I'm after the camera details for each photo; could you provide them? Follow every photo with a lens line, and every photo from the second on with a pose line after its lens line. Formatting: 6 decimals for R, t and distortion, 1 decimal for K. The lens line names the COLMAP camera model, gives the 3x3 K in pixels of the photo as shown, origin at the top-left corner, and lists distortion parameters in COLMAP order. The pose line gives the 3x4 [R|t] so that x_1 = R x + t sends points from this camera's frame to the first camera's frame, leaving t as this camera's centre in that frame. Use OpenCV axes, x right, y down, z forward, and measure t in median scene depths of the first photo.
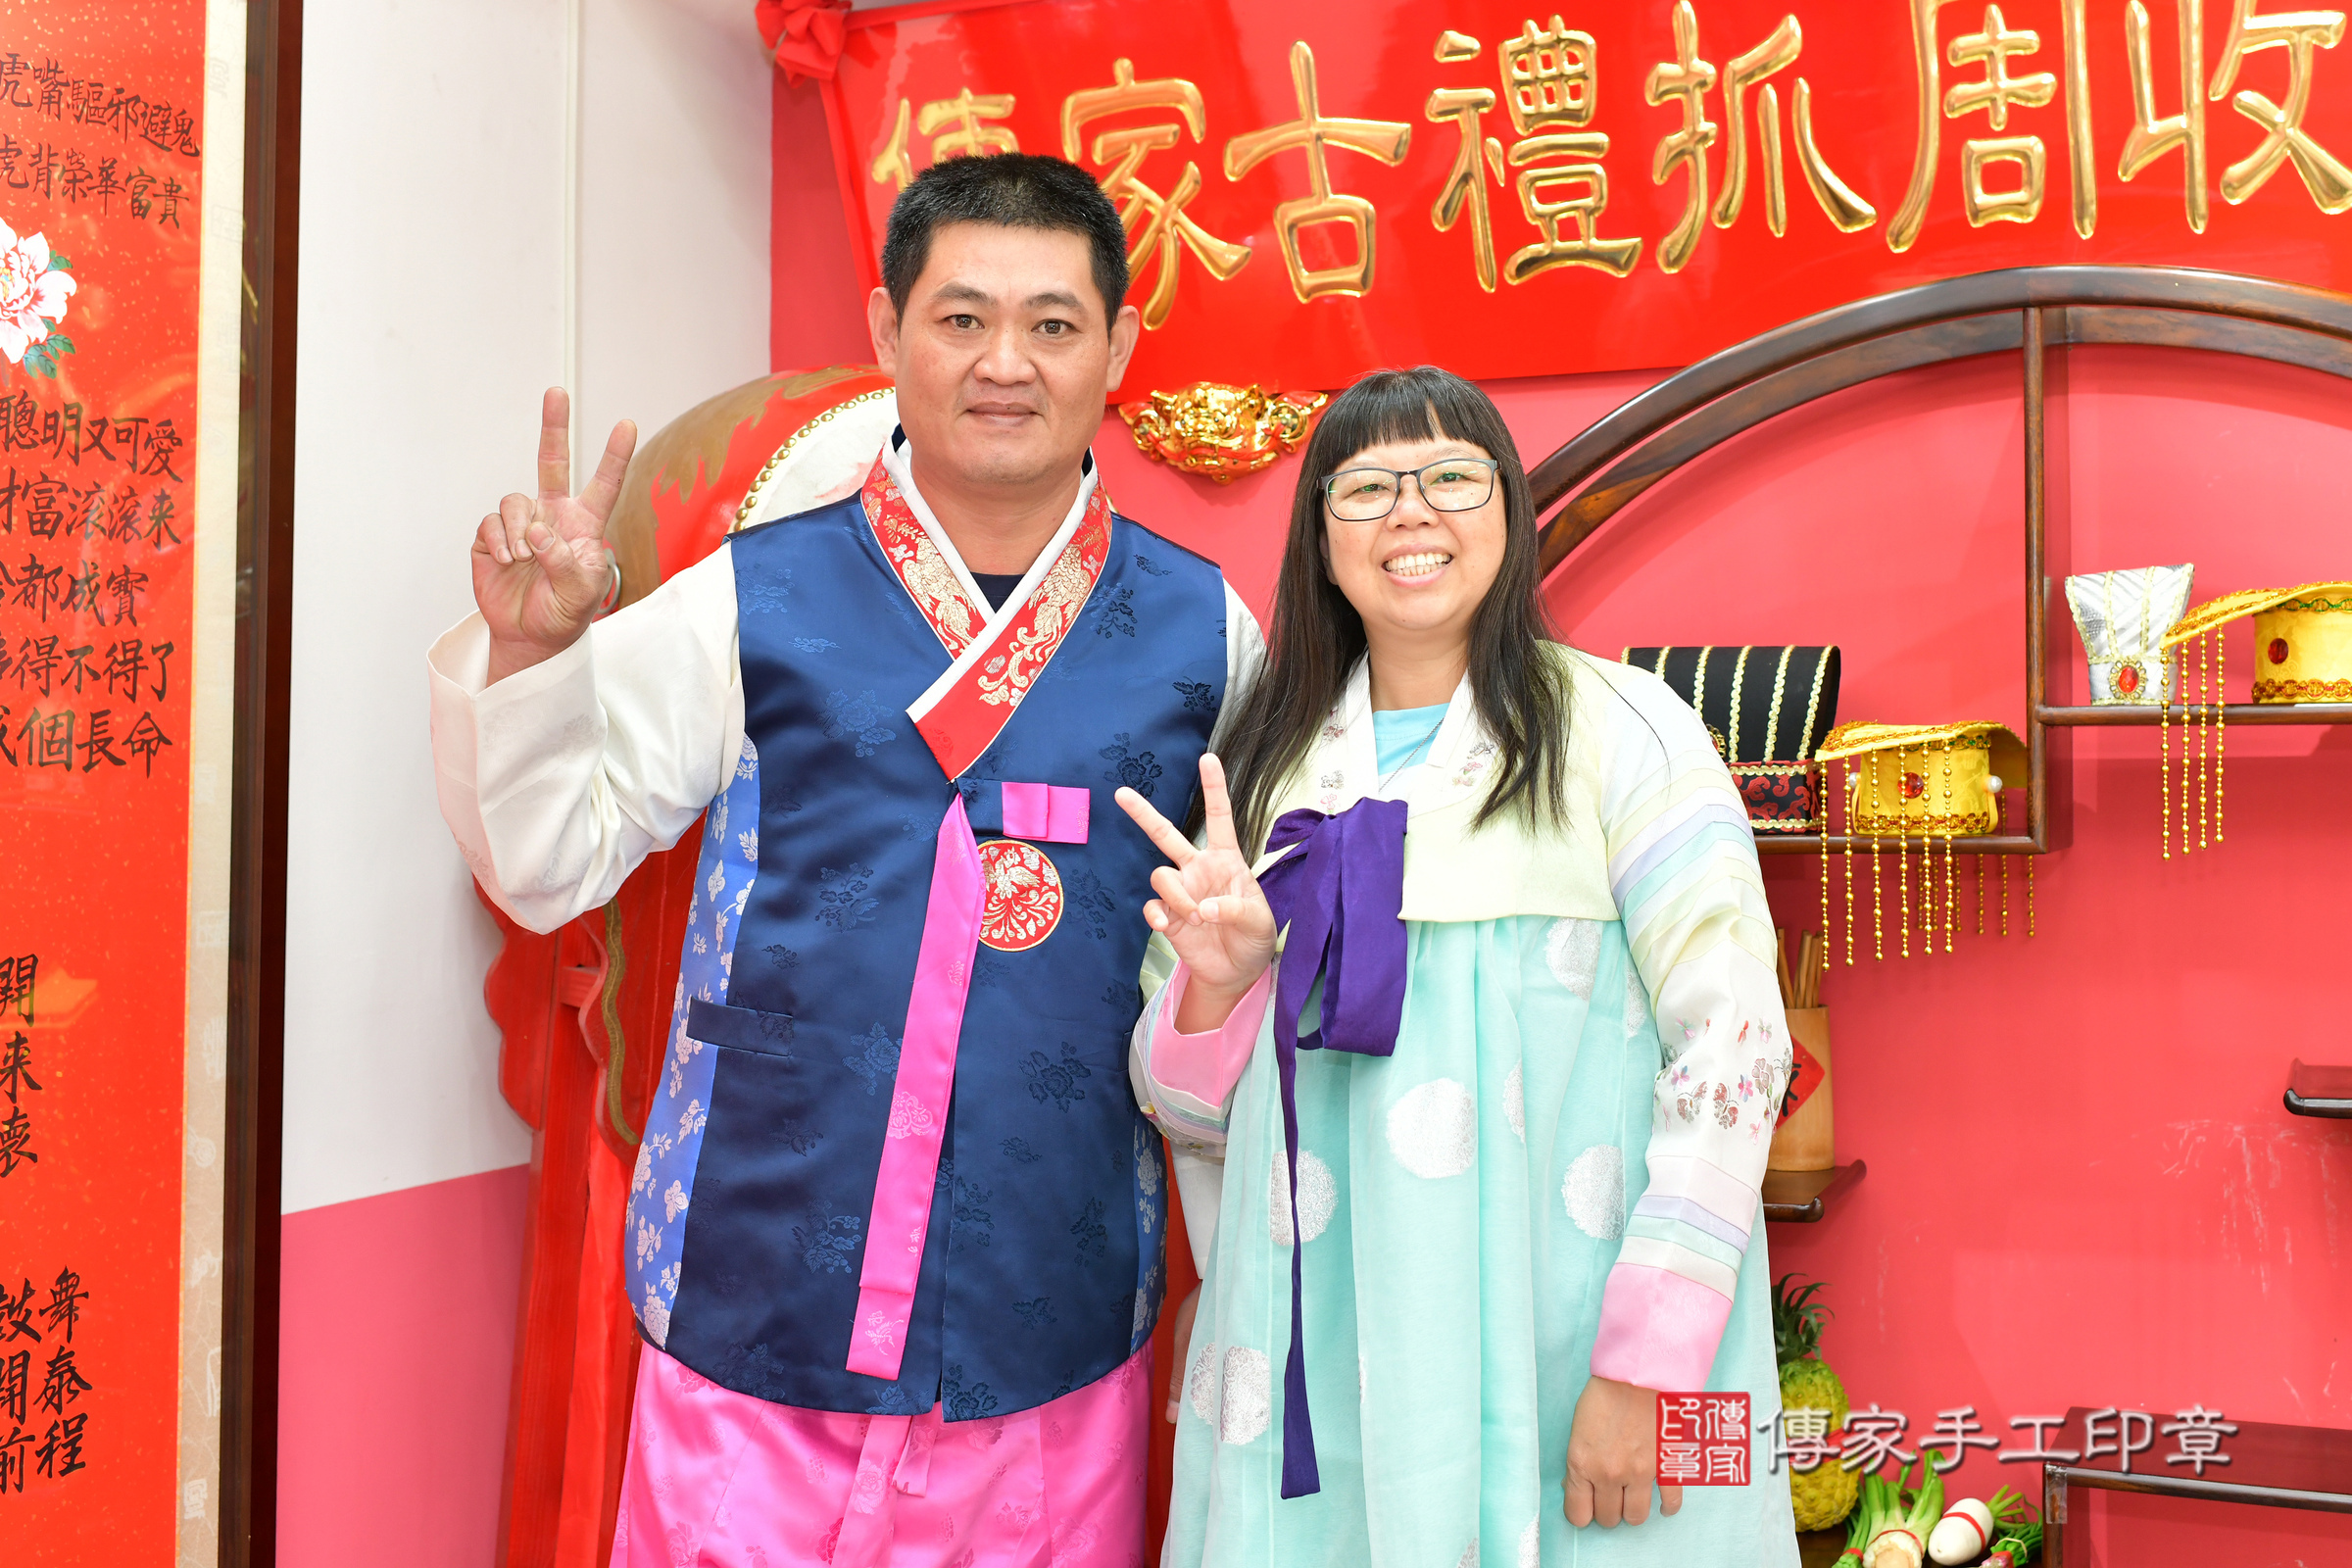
lens RADIAL K [[2707.8, 0, 1244.1], [0, 2707.8, 705.7], [0, 0, 1]] dist [-0.003230, 0.000000]
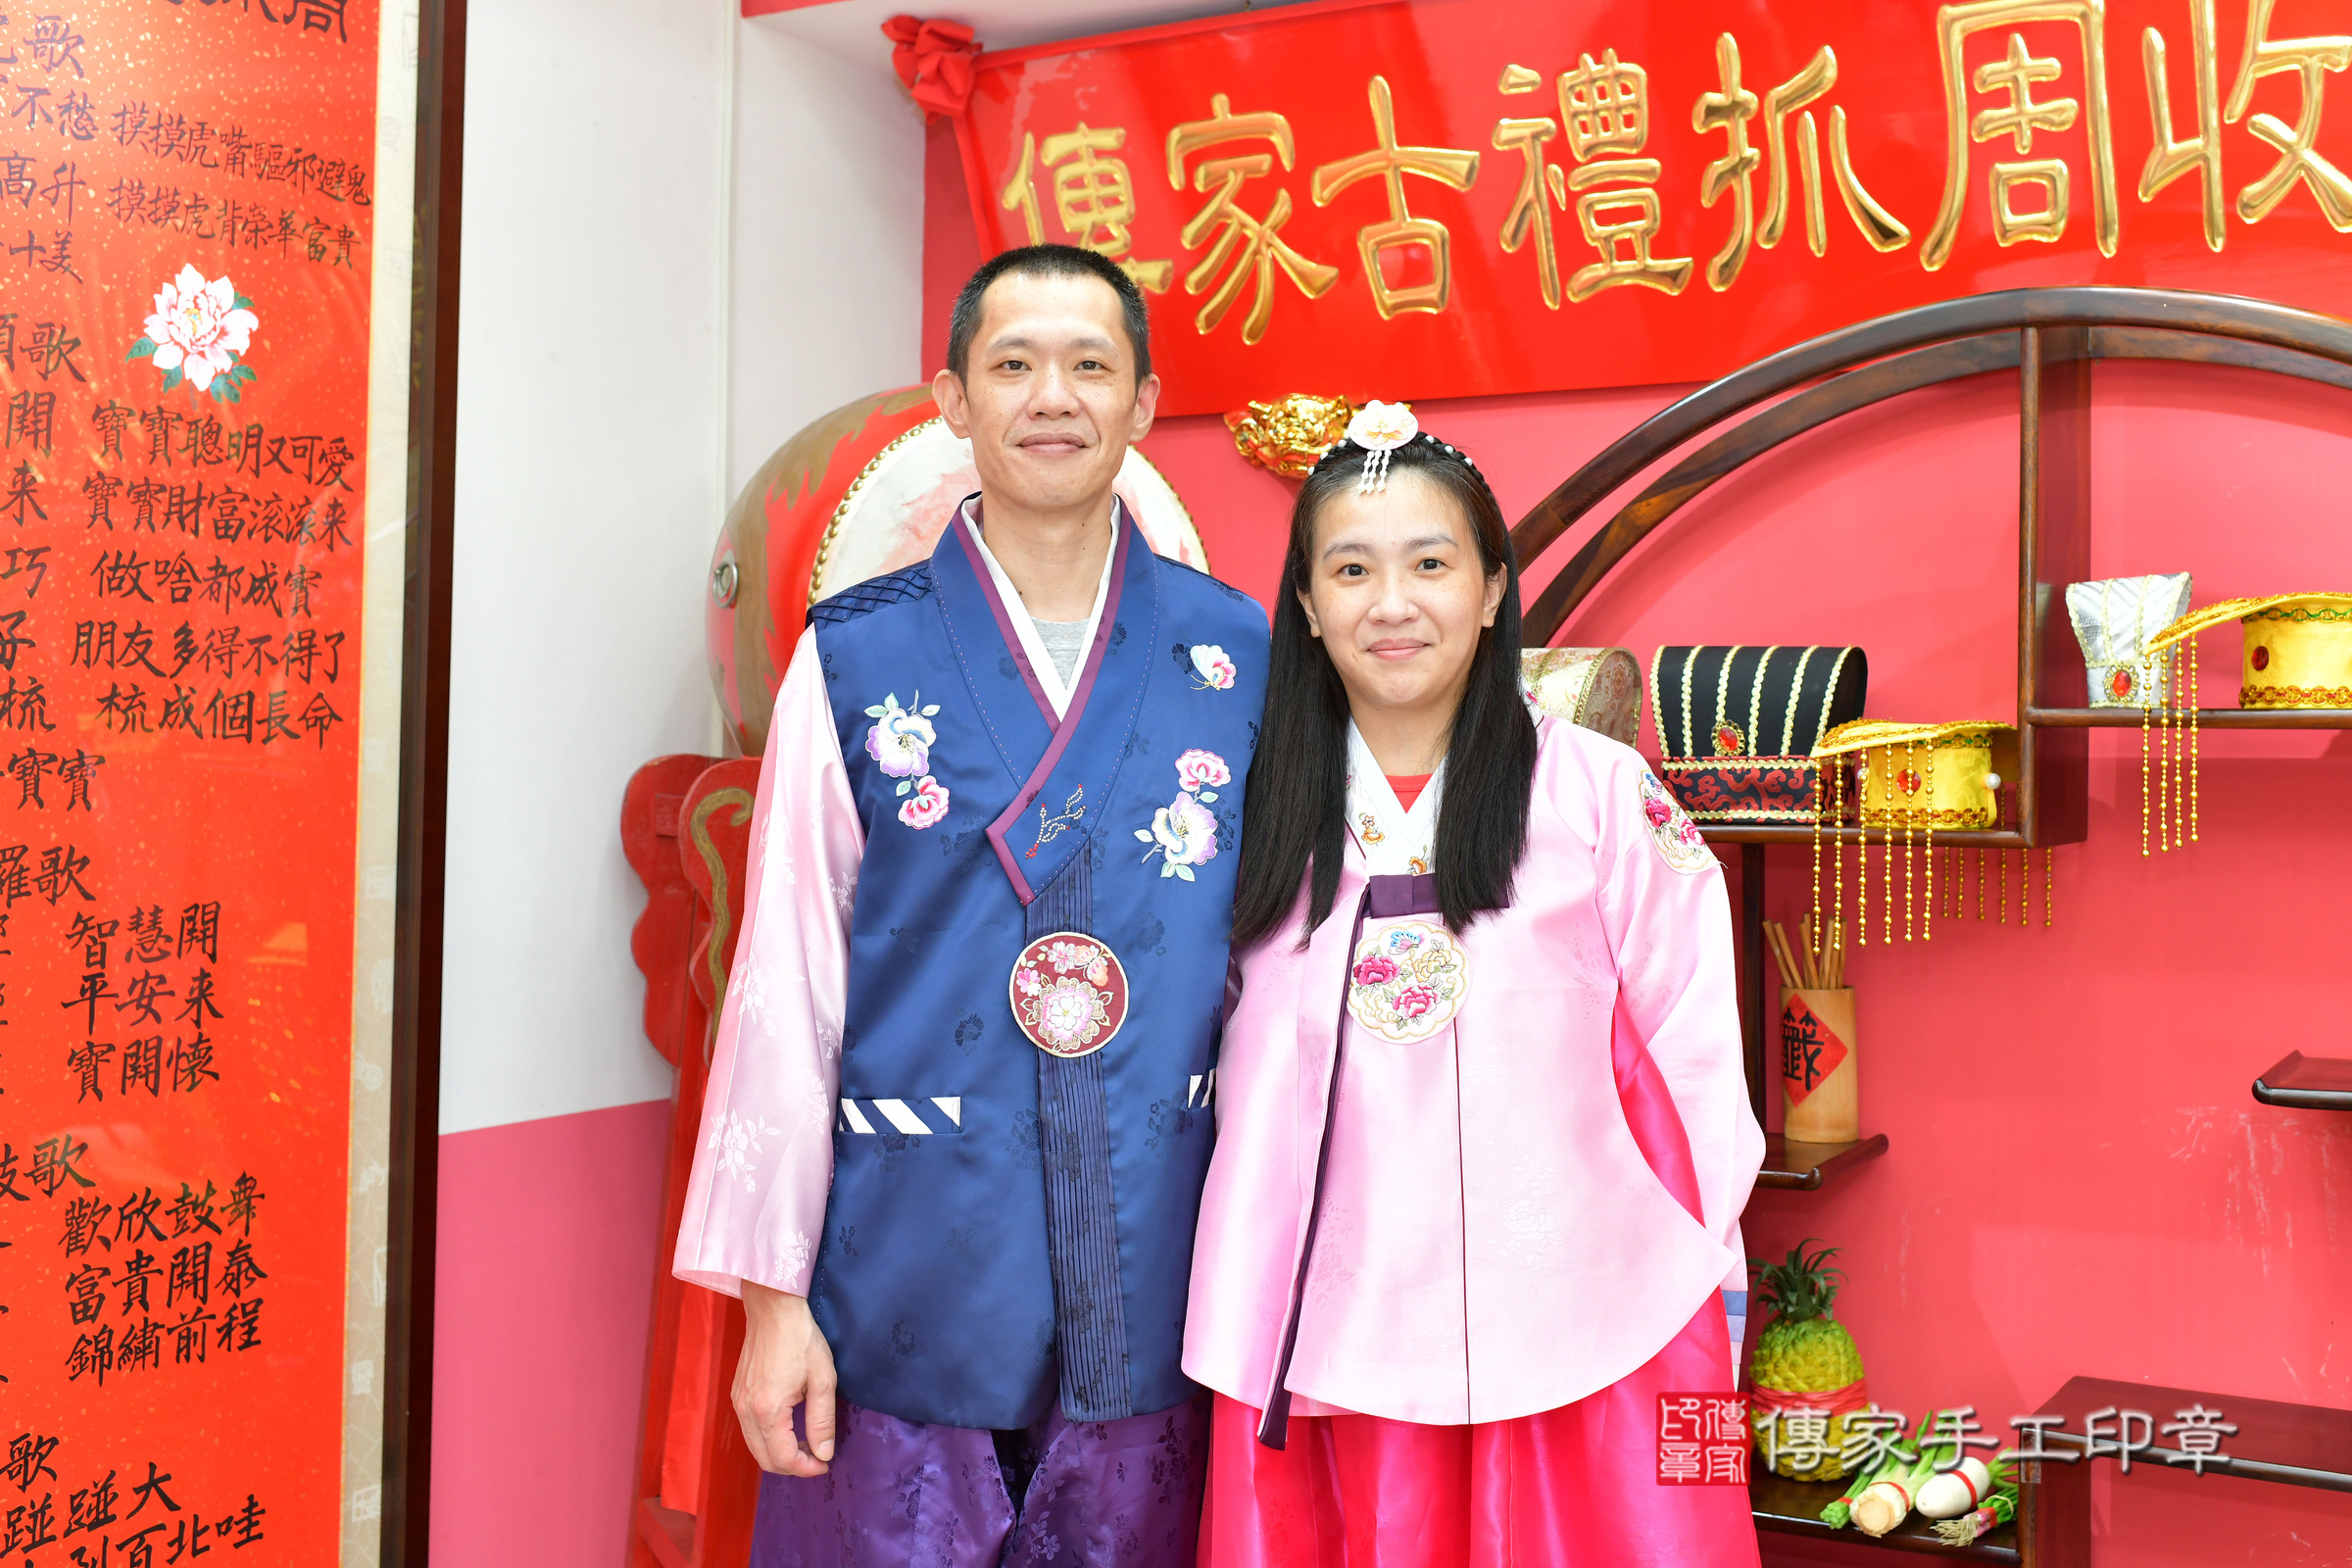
lens RADIAL K [[2645.3, 0, 1209.4], [0, 2645.3, 722.6], [0, 0, 1]] dist [-0.005705, 0.000000]
pose [[0.990822, 0.013411, -0.134510, 0.108787], [-0.011085, 0.999776, 0.018021, -0.008486], [0.134721, -0.016365, 0.990748, -0.054855]]
